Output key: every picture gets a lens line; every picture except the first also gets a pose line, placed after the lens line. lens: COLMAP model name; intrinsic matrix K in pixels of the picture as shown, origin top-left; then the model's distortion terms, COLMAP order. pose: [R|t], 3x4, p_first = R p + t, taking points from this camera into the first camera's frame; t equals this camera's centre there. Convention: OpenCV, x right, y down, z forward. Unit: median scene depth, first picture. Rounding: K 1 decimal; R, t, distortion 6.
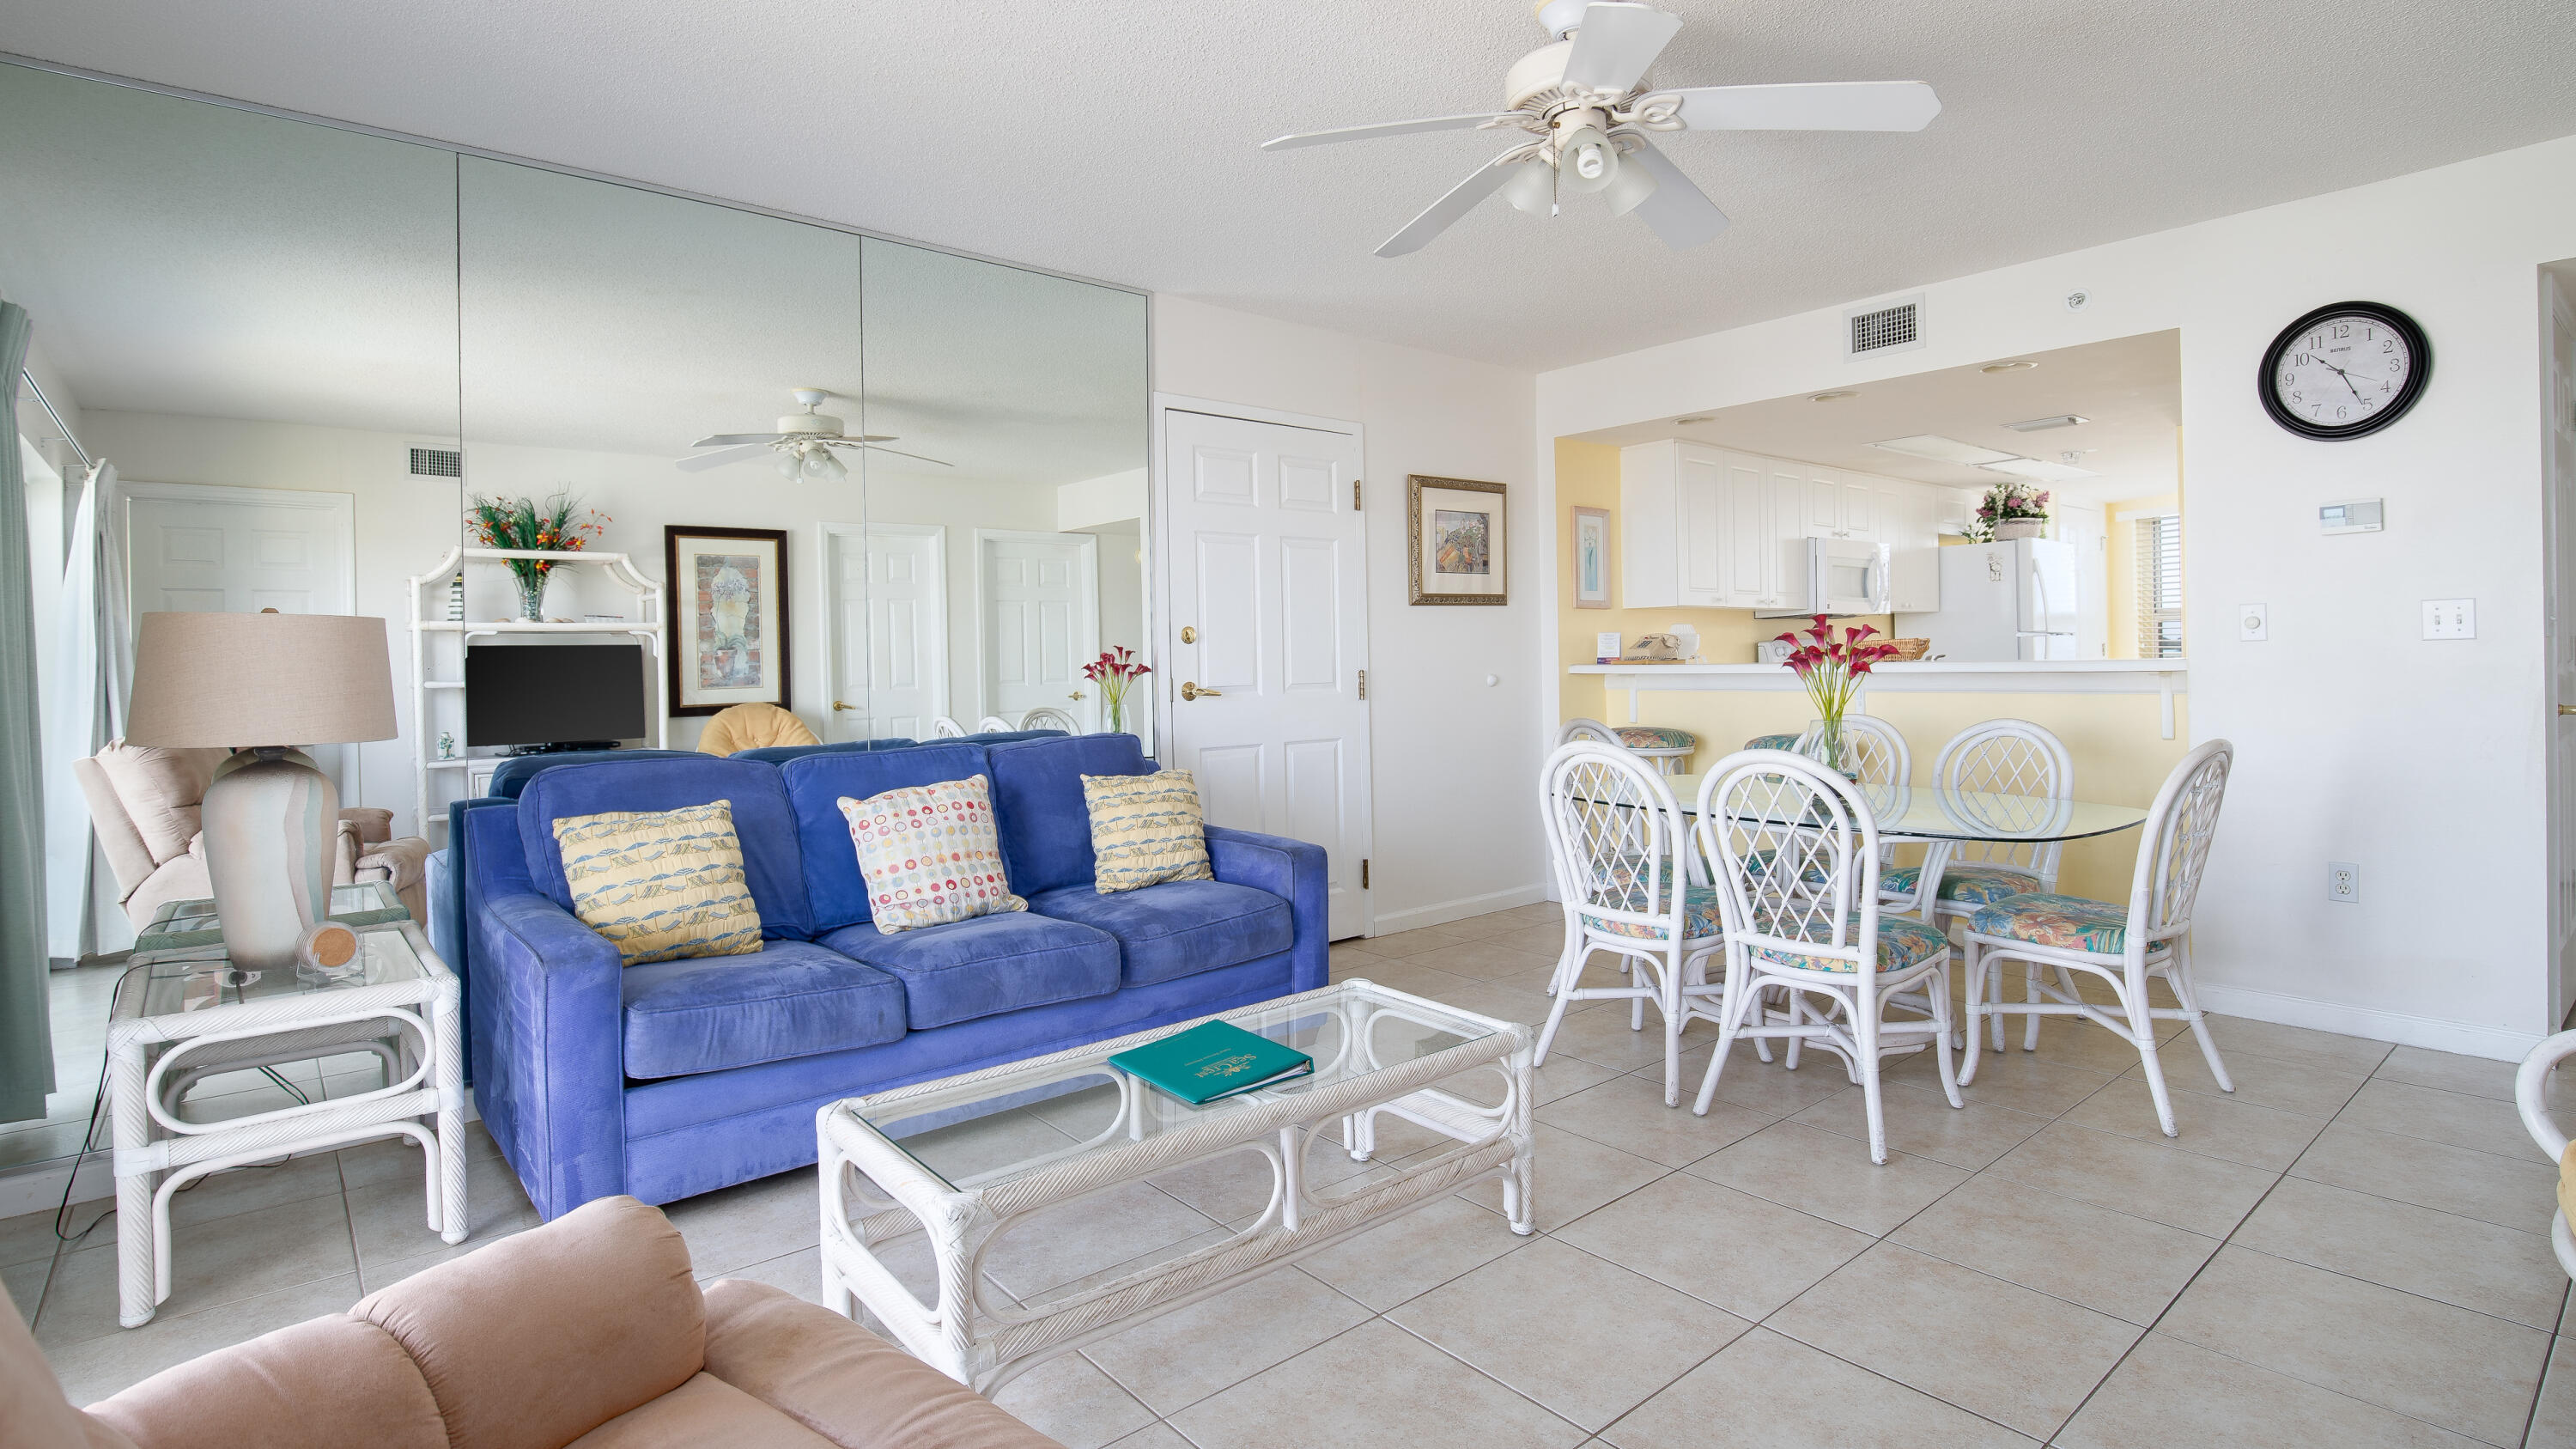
lens RADIAL K [[1256.3, 0, 1290.2], [0, 1256.3, 663.7], [0, 0, 1]] dist [-0.000639, -0.000071]
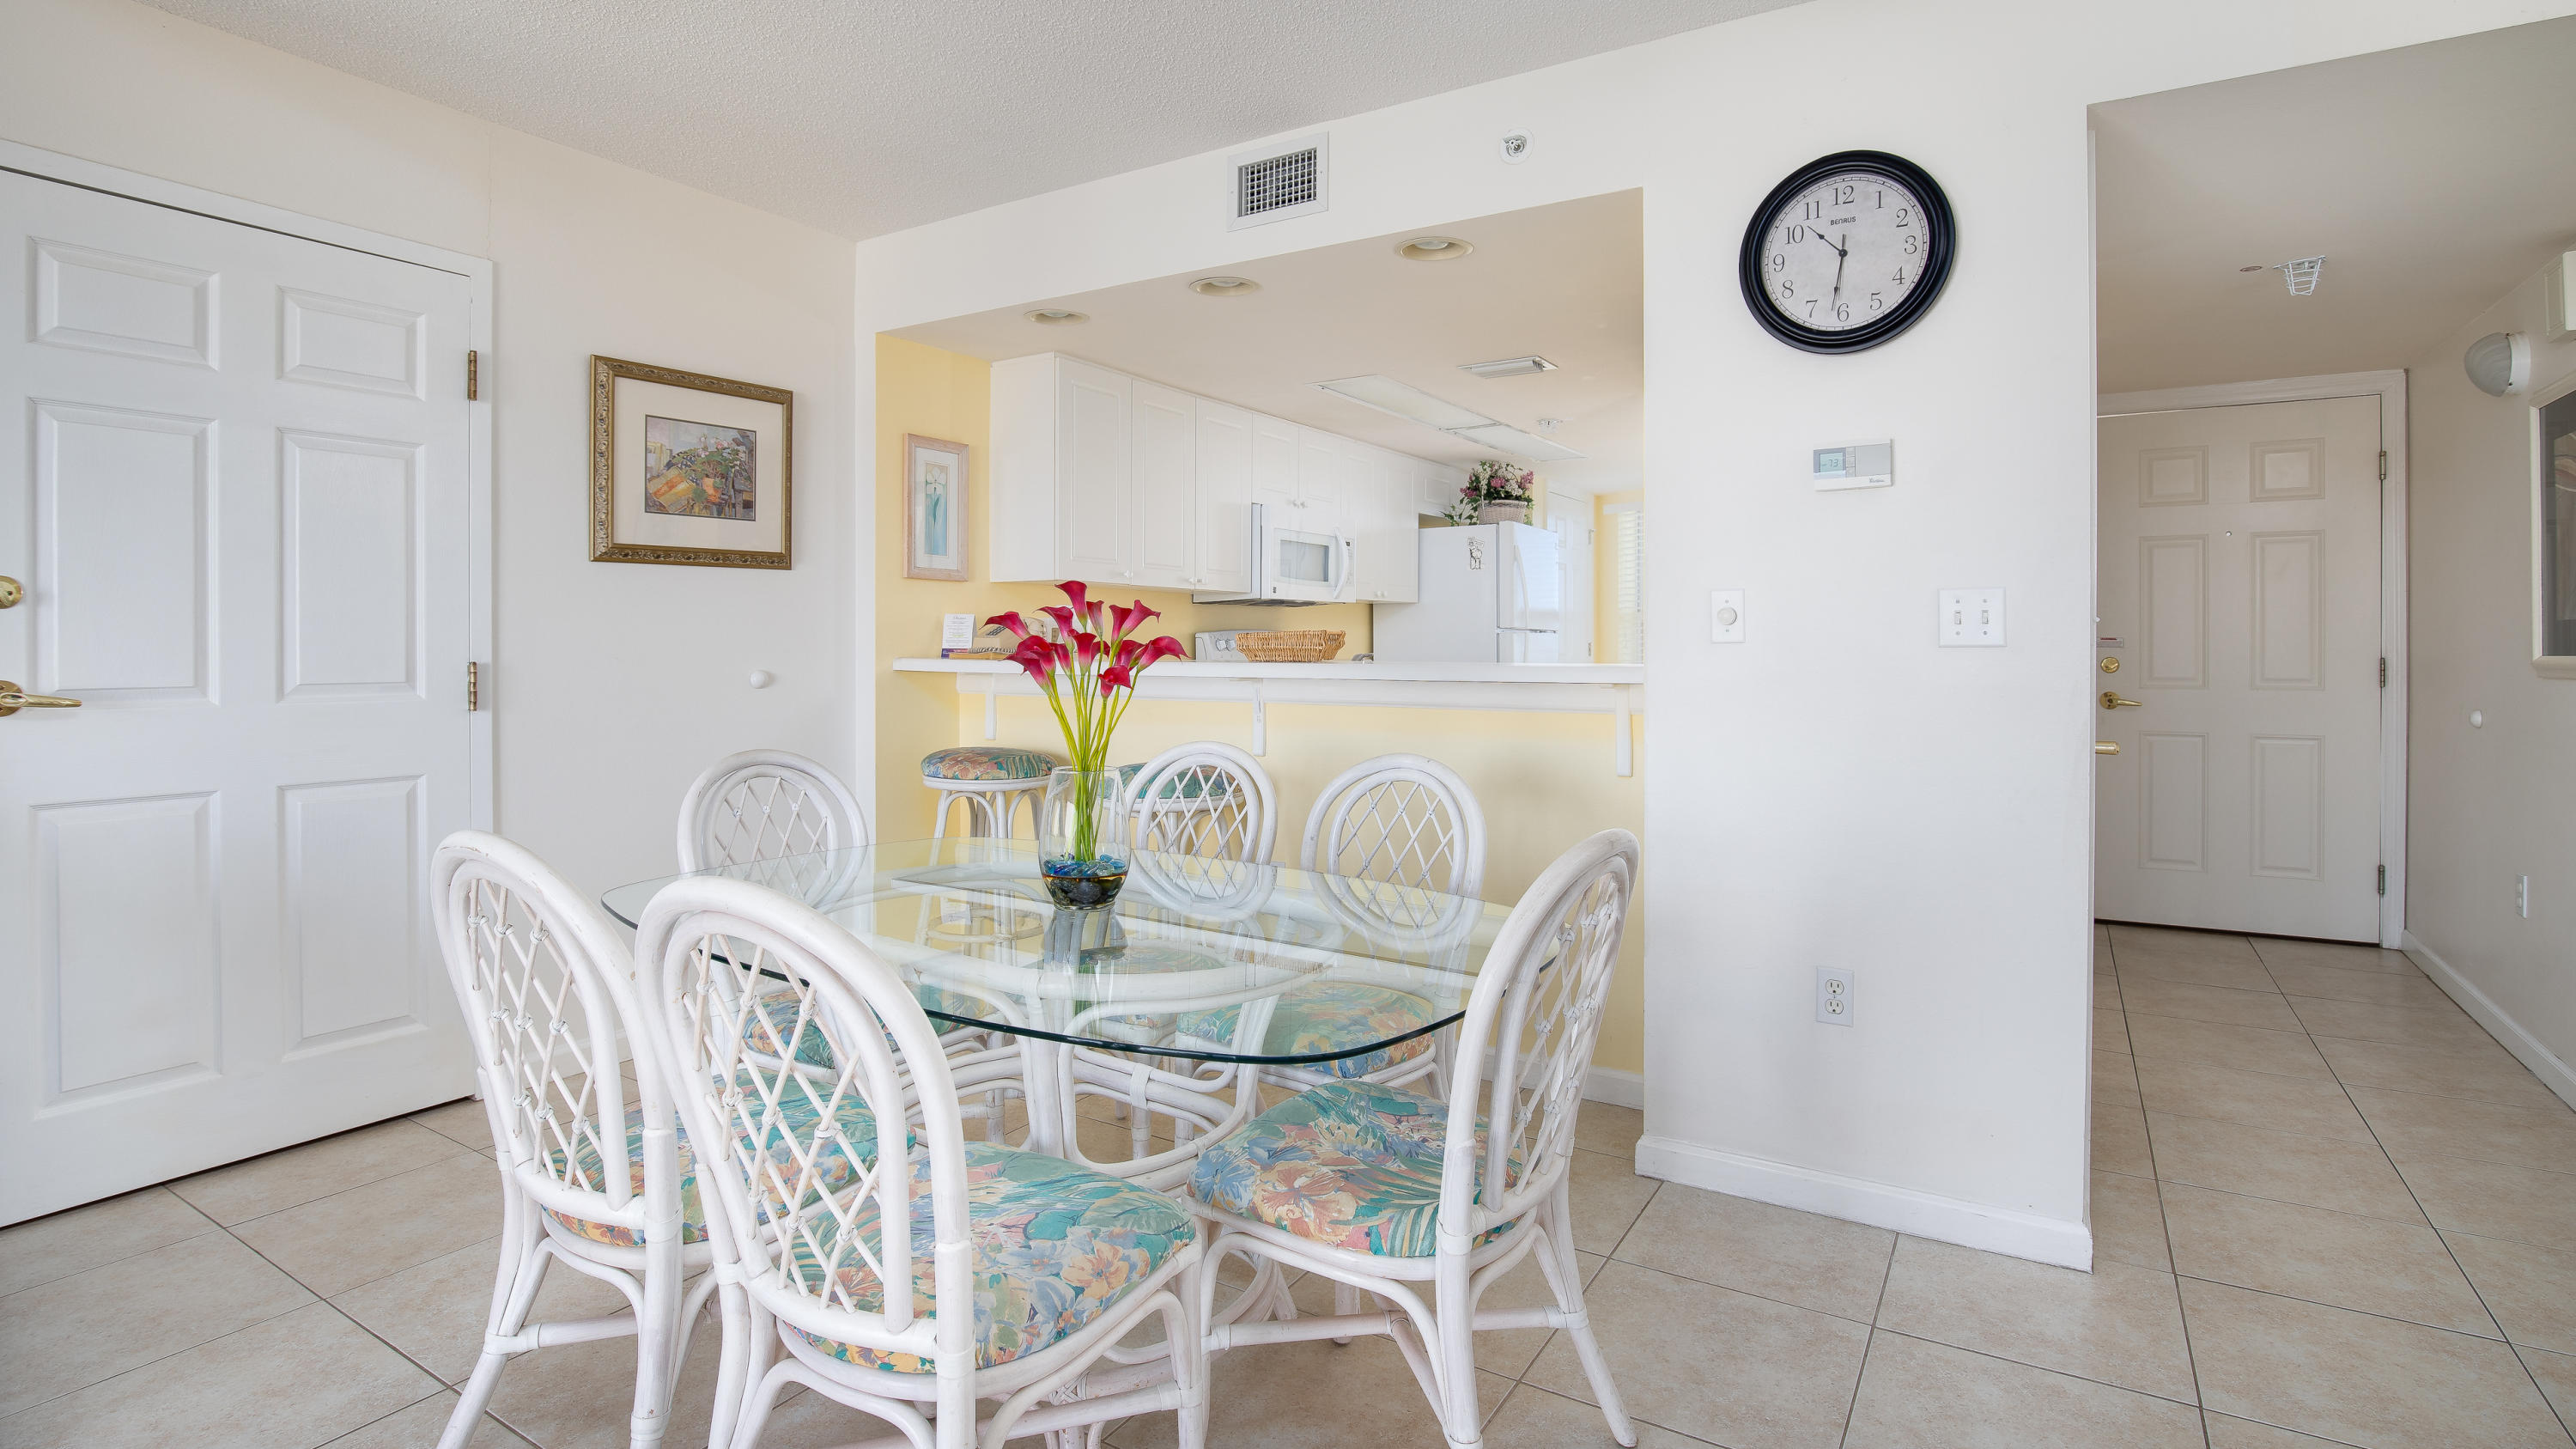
lens RADIAL K [[1200.3, 0, 1233.3], [0, 1200.3, 646.0], [0, 0, 1]] dist [-0.003065, -0.000773]
pose [[0.964910, 0.019832, 0.261830, 0.260284], [-0.018964, 0.999803, -0.005842, -0.005961], [-0.261894, 0.000672, 0.965096, 0.340189]]
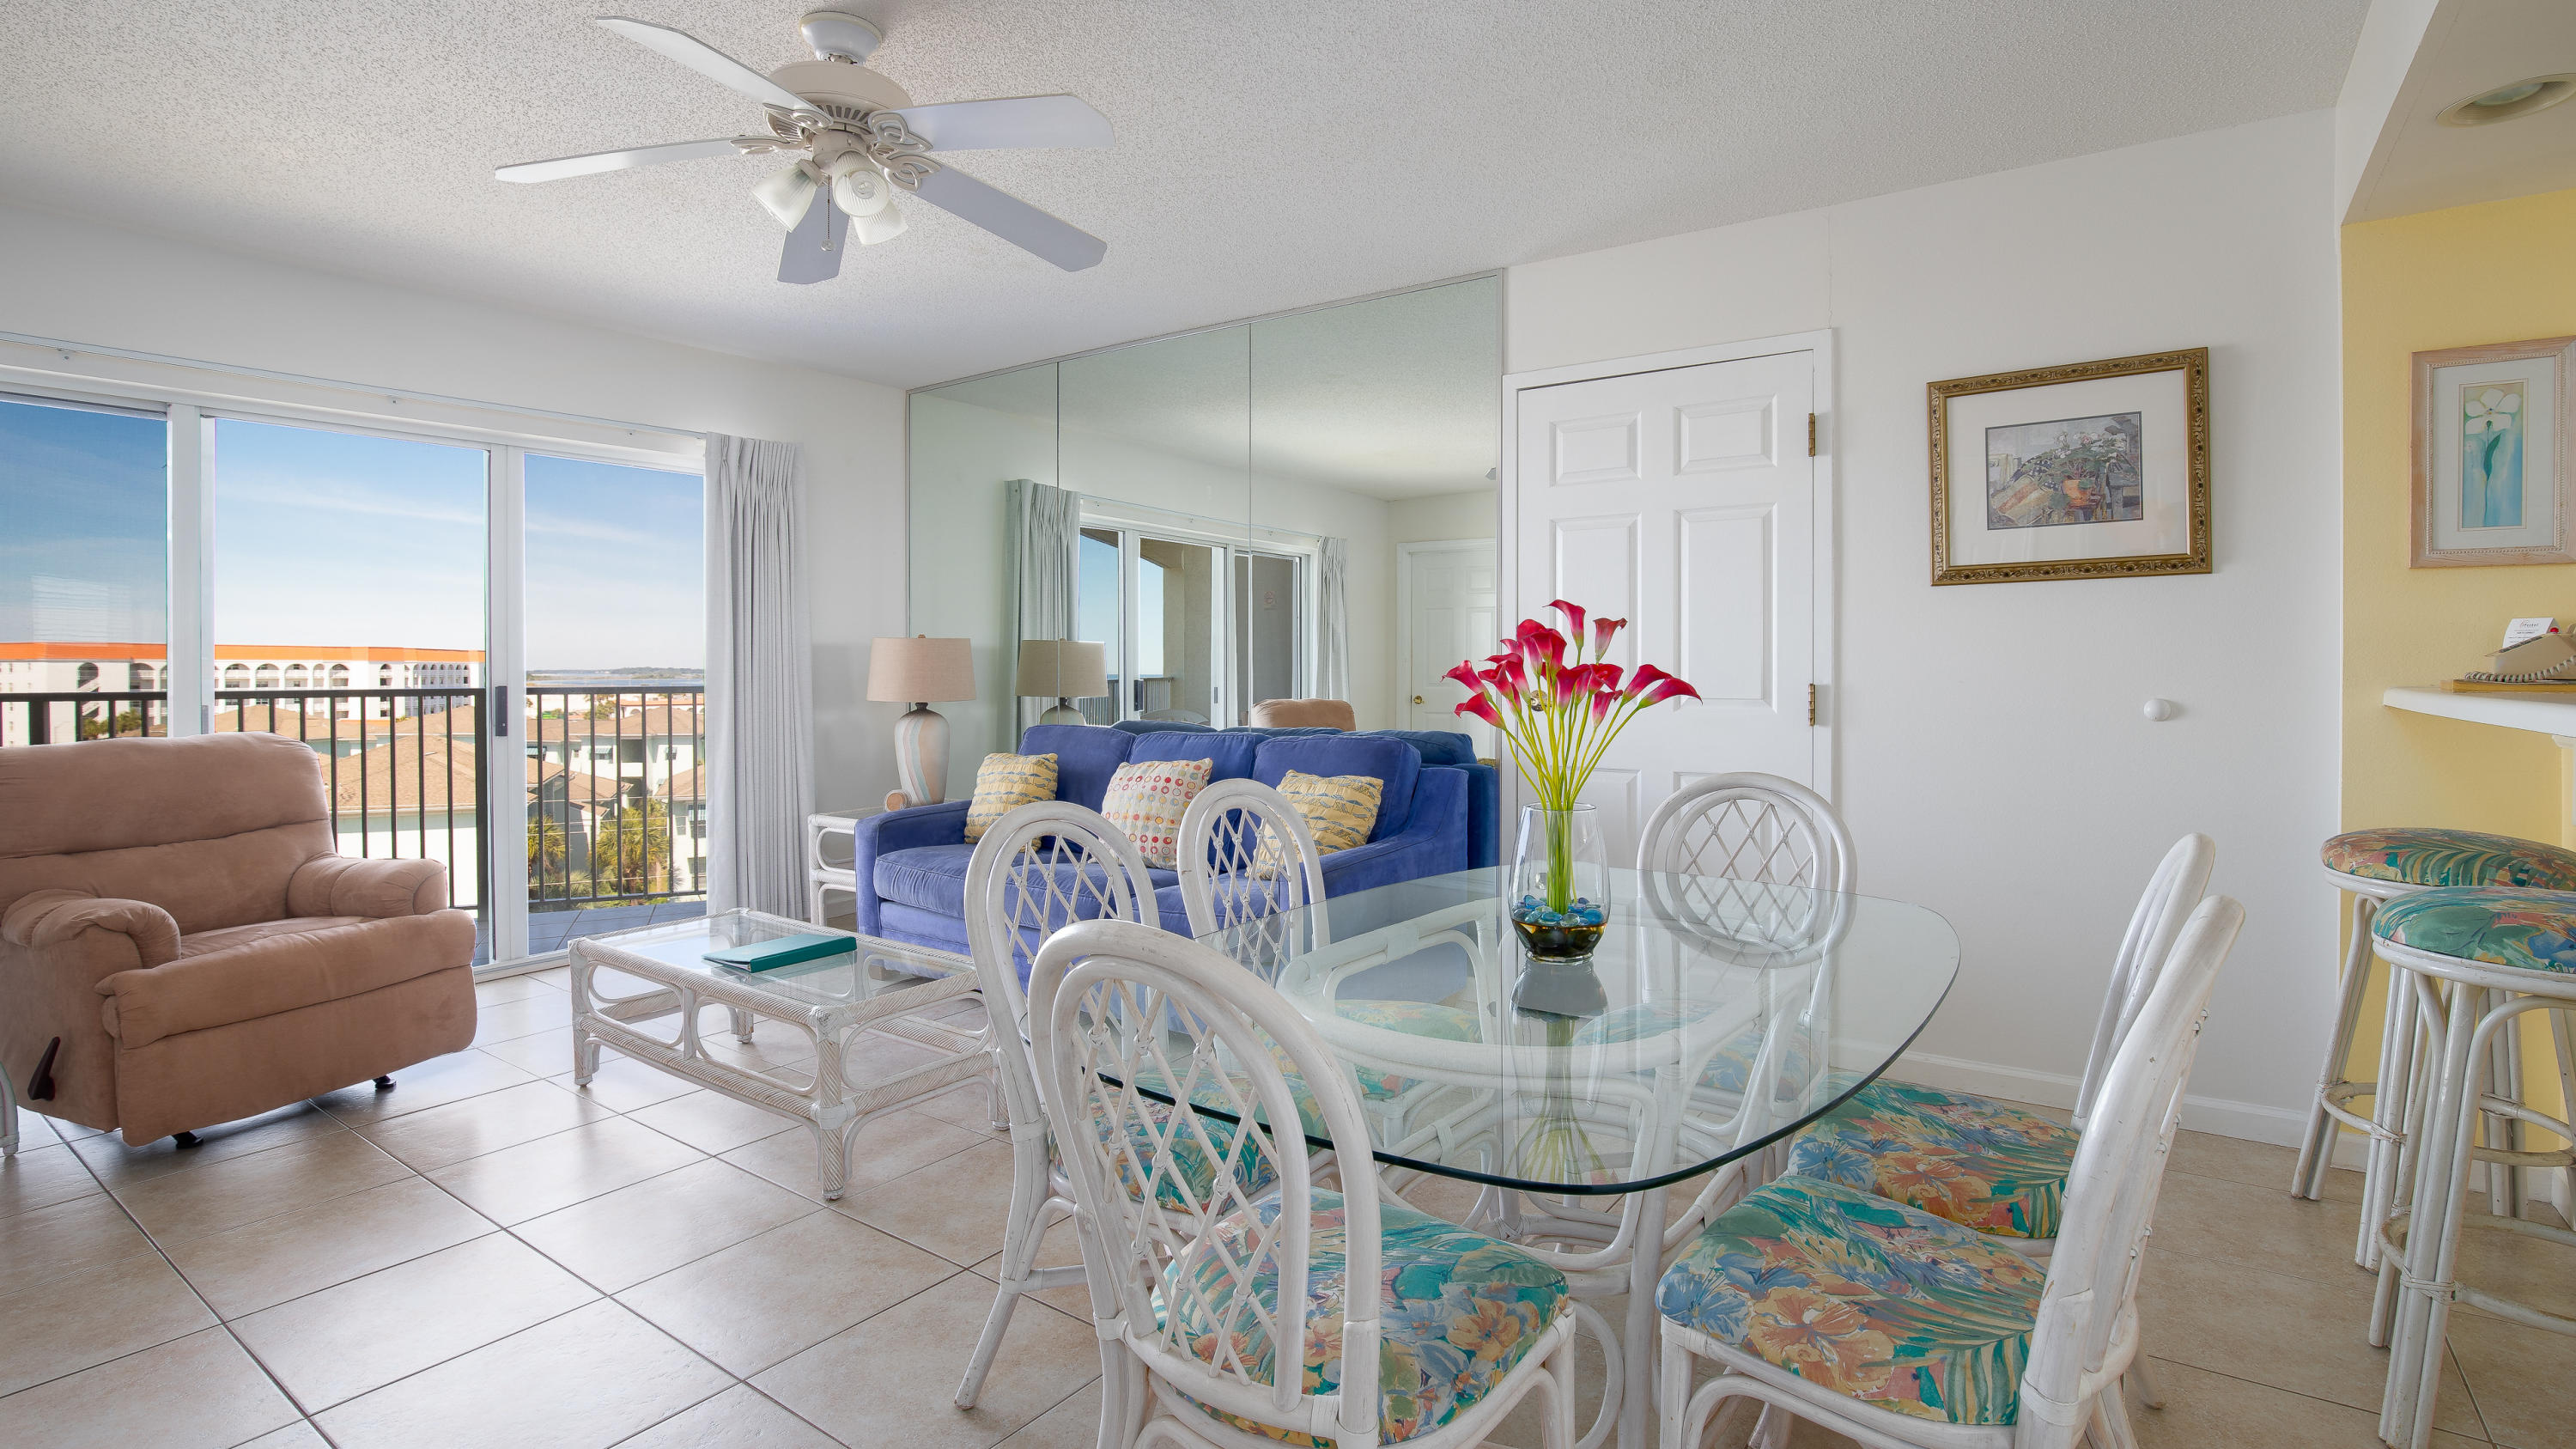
lens RADIAL K [[1202.2, 0, 1240.5], [0, 1202.2, 662.5], [0, 0, 1]] dist [-0.010381, 0.000085]
pose [[0.254890, 0.017867, -0.966805, 0.623624], [-0.002833, 0.999839, 0.017731, -0.017356], [0.966966, -0.001781, 0.254900, 0.518153]]
